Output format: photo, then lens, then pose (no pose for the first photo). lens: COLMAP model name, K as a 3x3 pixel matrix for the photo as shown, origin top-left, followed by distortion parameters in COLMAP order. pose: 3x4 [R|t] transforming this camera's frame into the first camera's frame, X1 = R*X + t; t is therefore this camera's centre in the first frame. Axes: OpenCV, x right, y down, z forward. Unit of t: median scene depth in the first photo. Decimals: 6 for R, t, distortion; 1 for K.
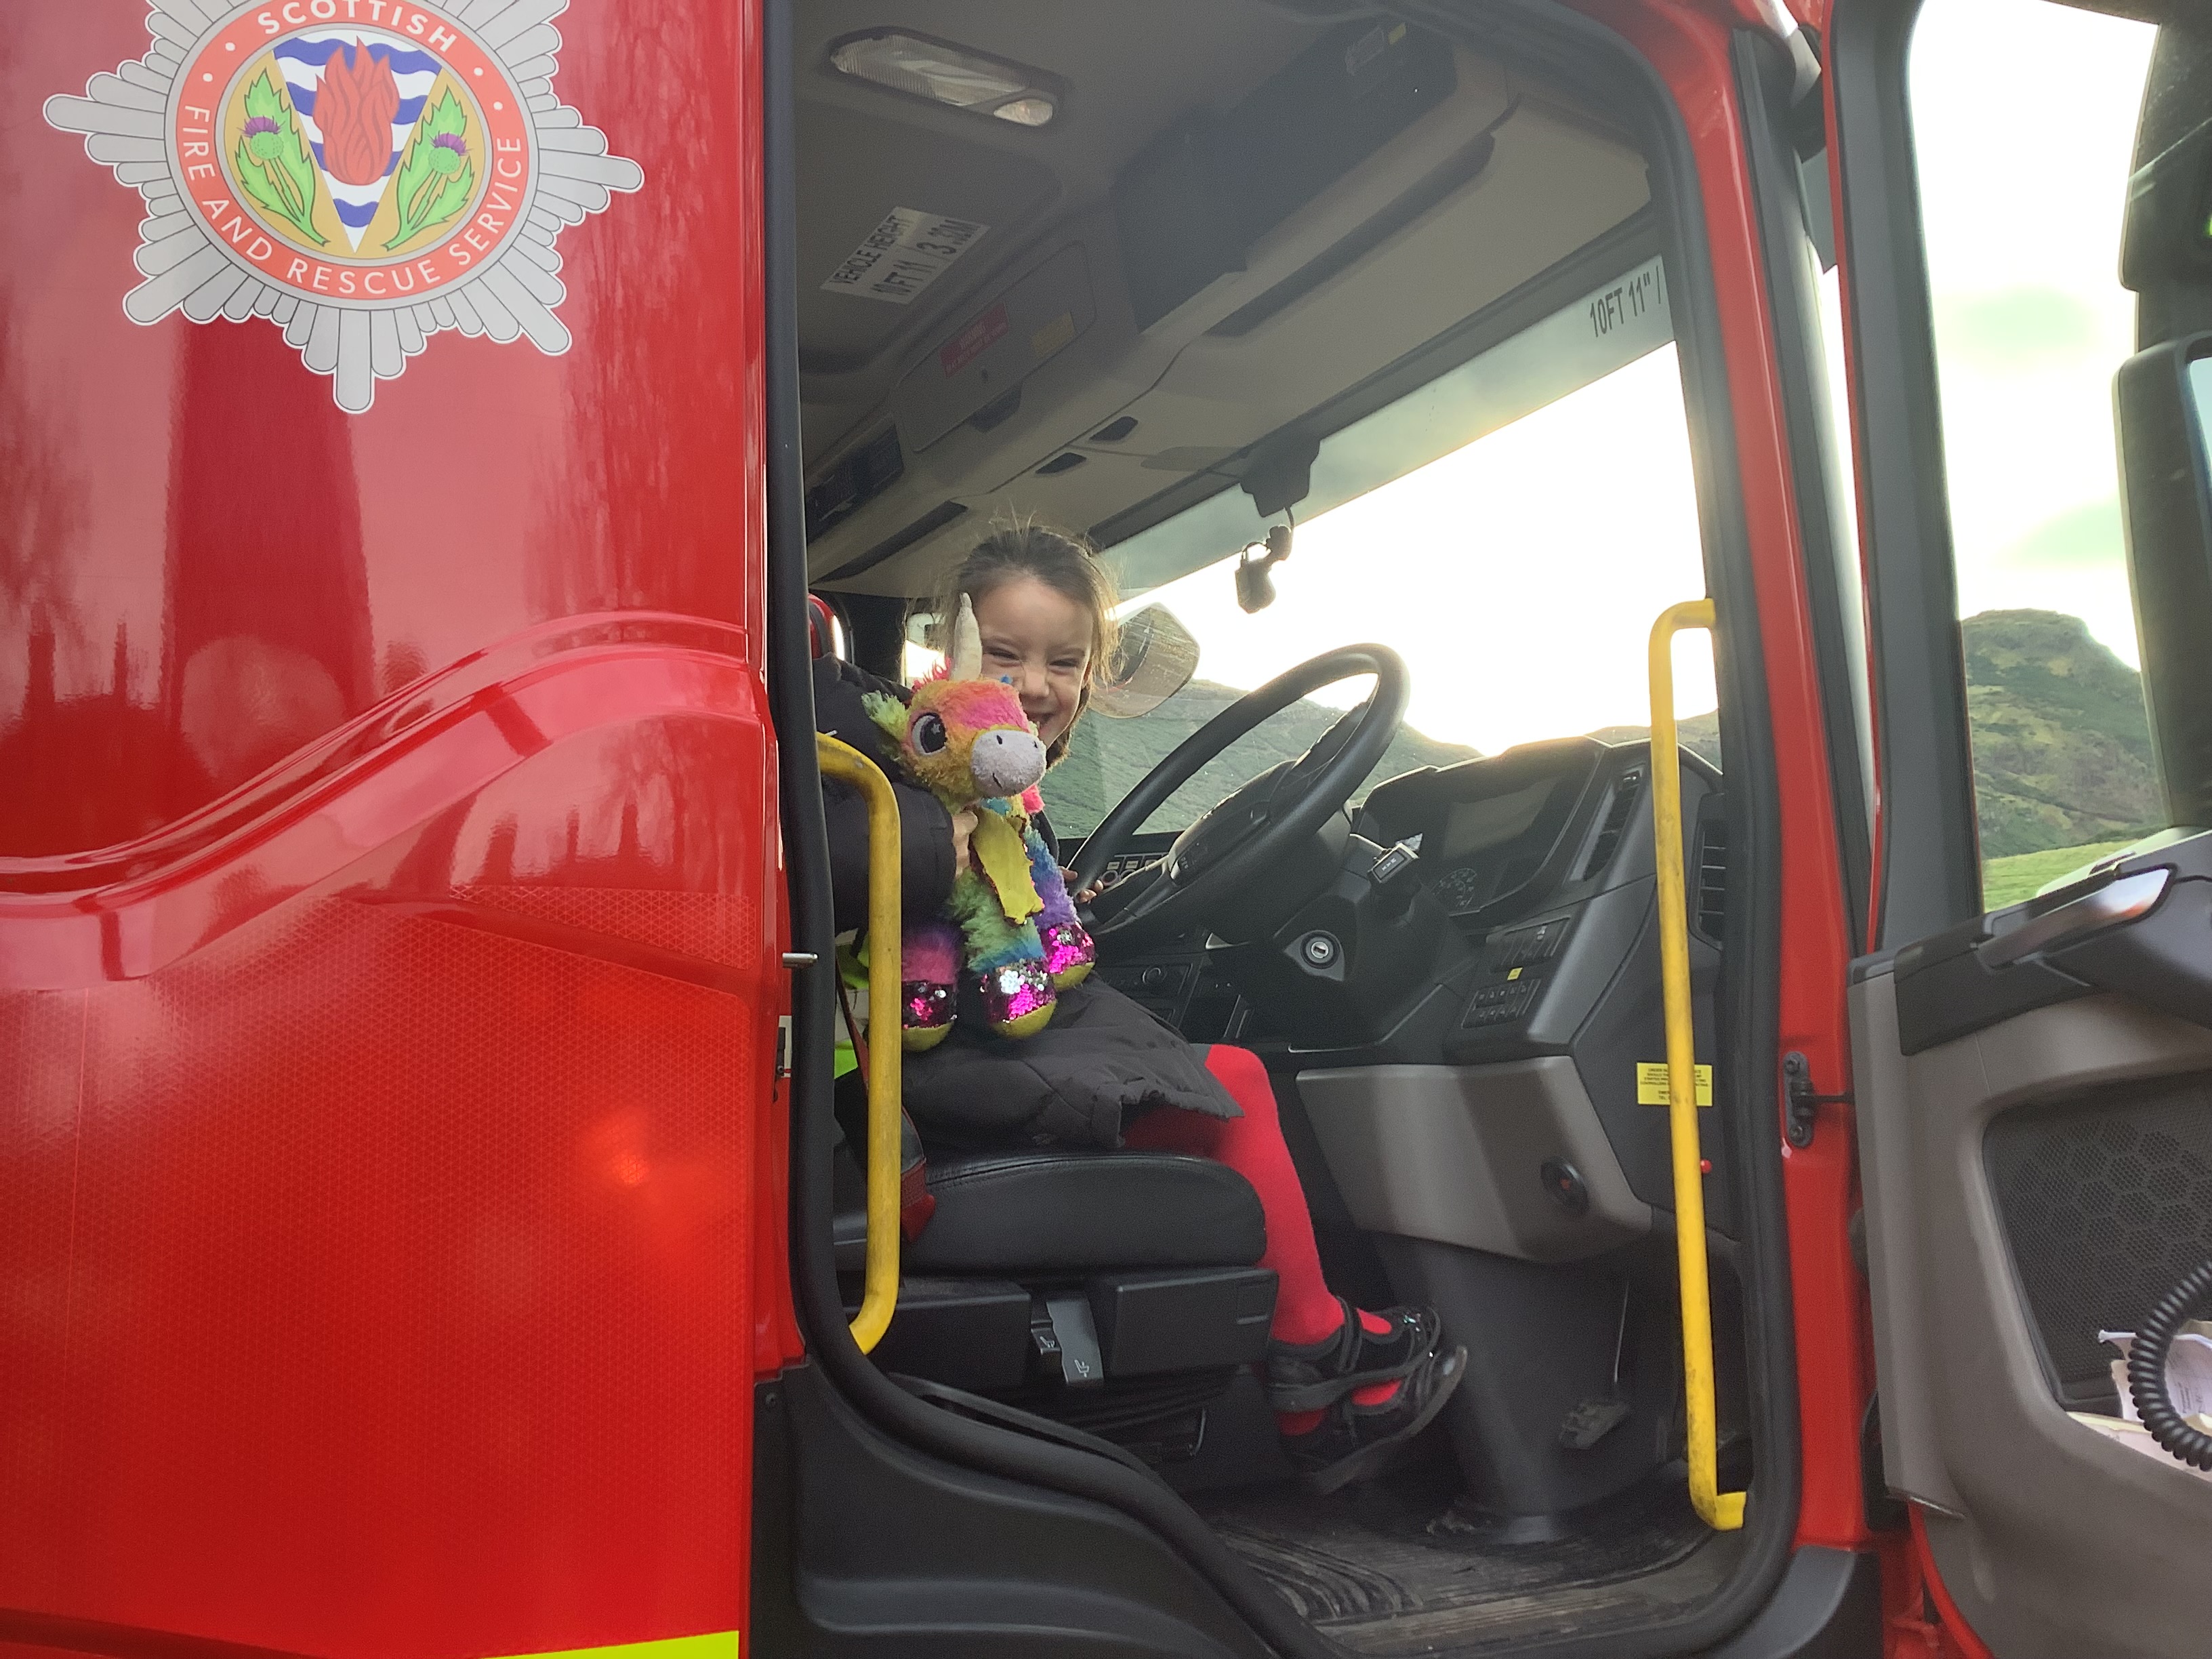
lens RADIAL K [[1966.6, 0, 1106.0], [0, 1966.6, 829.5], [0, 0, 1]] dist [0.127438, -0.303369]
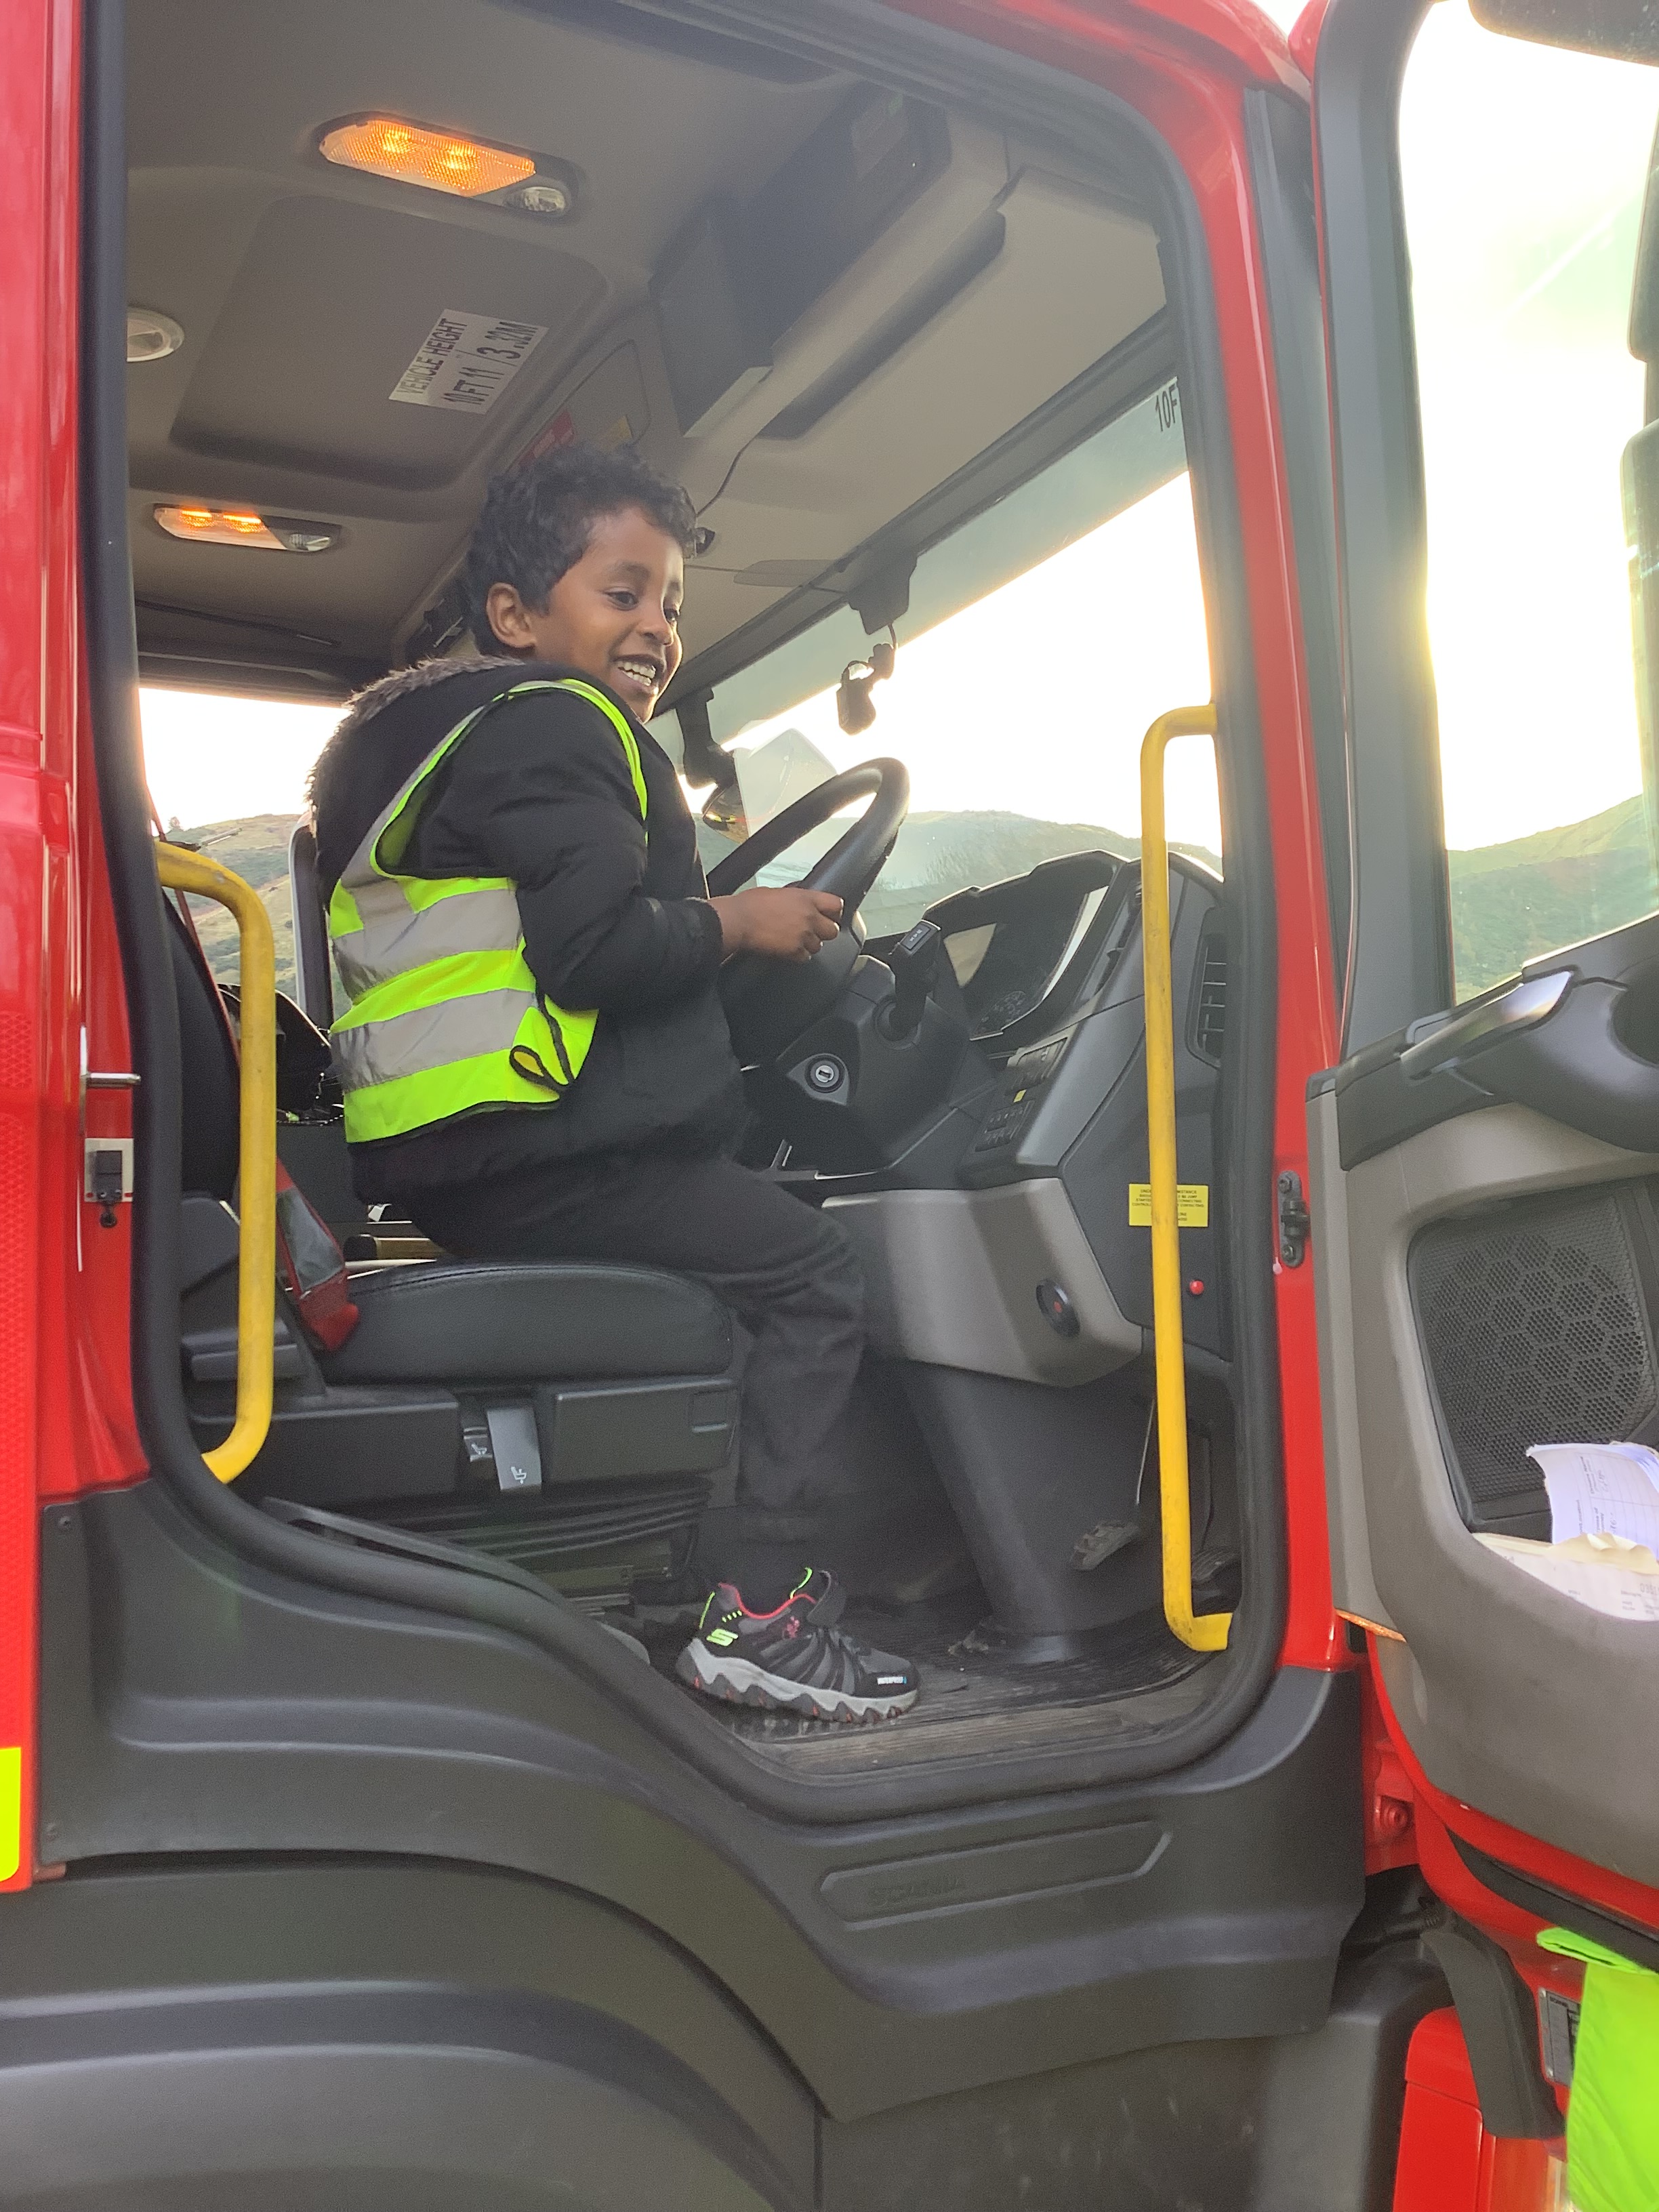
lens RADIAL K [[1966.6, 0, 829.5], [0, 1966.6, 1106.0], [0, 0, 1]] dist [0.127438, -0.303369]
pose [[0.999475, -0.009573, -0.030952, 0.148820], [0.011665, 0.997609, 0.068120, 0.010931], [0.030226, -0.068446, 0.997197, 0.024849]]
